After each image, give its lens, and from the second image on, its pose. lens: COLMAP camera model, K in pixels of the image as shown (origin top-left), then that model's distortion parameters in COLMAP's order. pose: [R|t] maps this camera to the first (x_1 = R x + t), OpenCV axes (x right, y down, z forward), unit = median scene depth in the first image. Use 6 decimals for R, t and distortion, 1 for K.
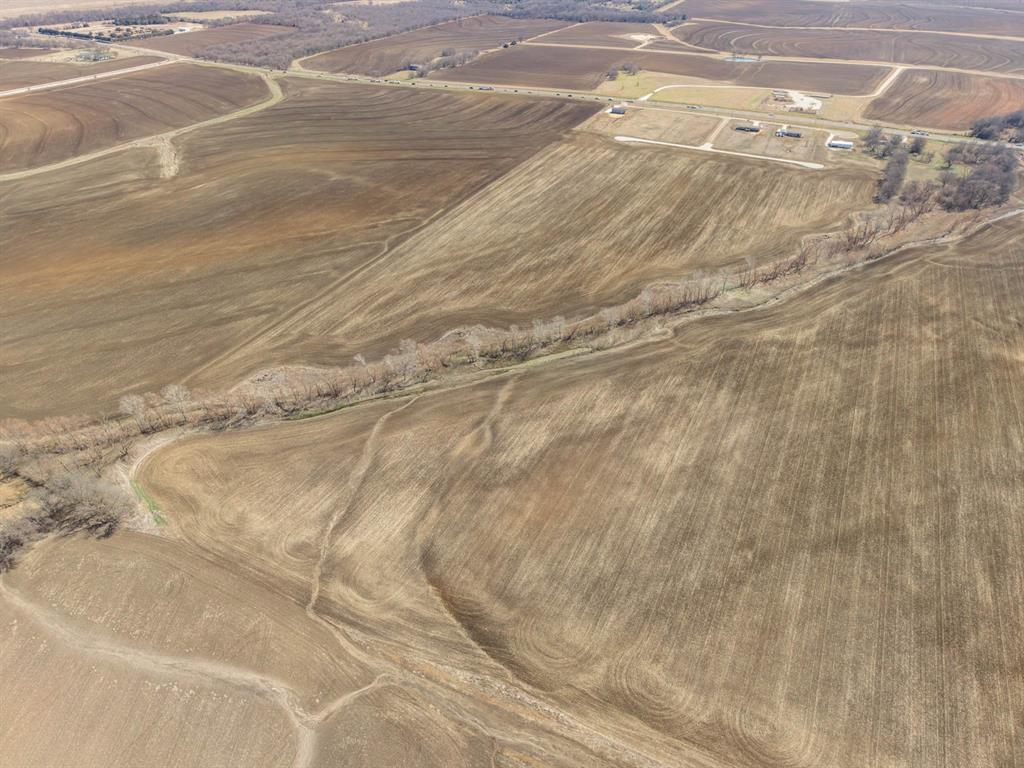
lens RADIAL K [[701.8, 0, 514.2], [0, 701.8, 381.9], [0, 0, 1]] dist [0.025159, -0.018452]
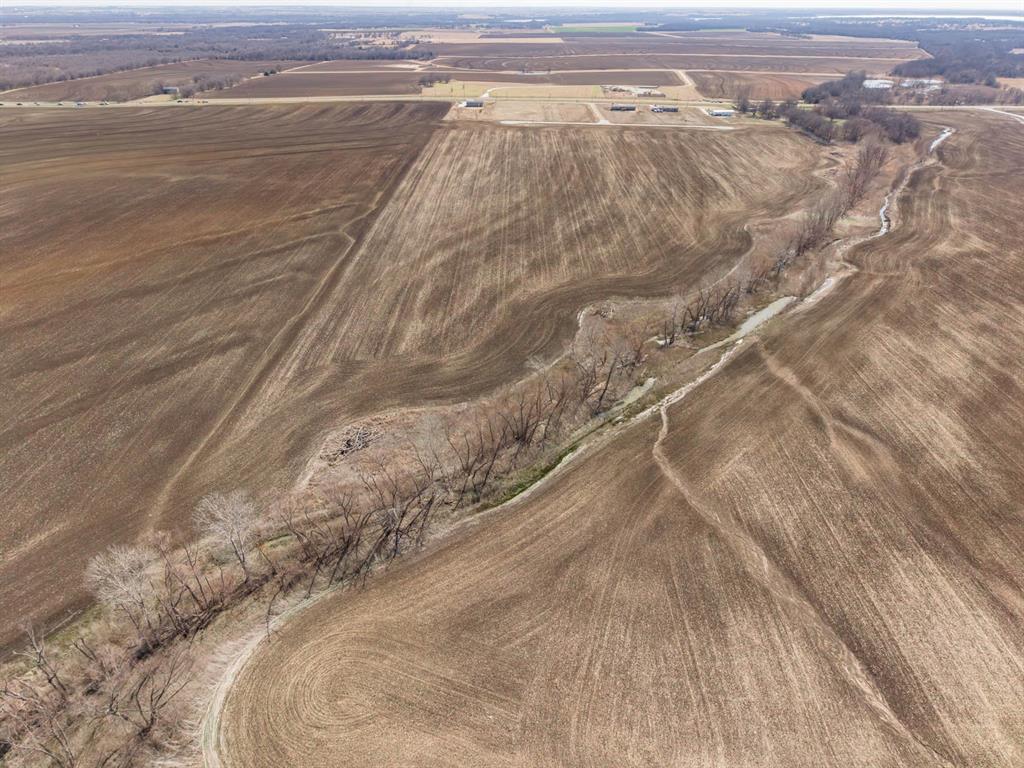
lens RADIAL K [[701.8, 0, 513.4], [0, 701.8, 386.1], [0, 0, 1]] dist [0.025159, -0.018452]
pose [[0.907875, -0.202999, 0.366816, -0.381258], [0.238740, 0.969563, -0.054319, 0.006315], [-0.344625, 0.136888, 0.928706, 0.484927]]
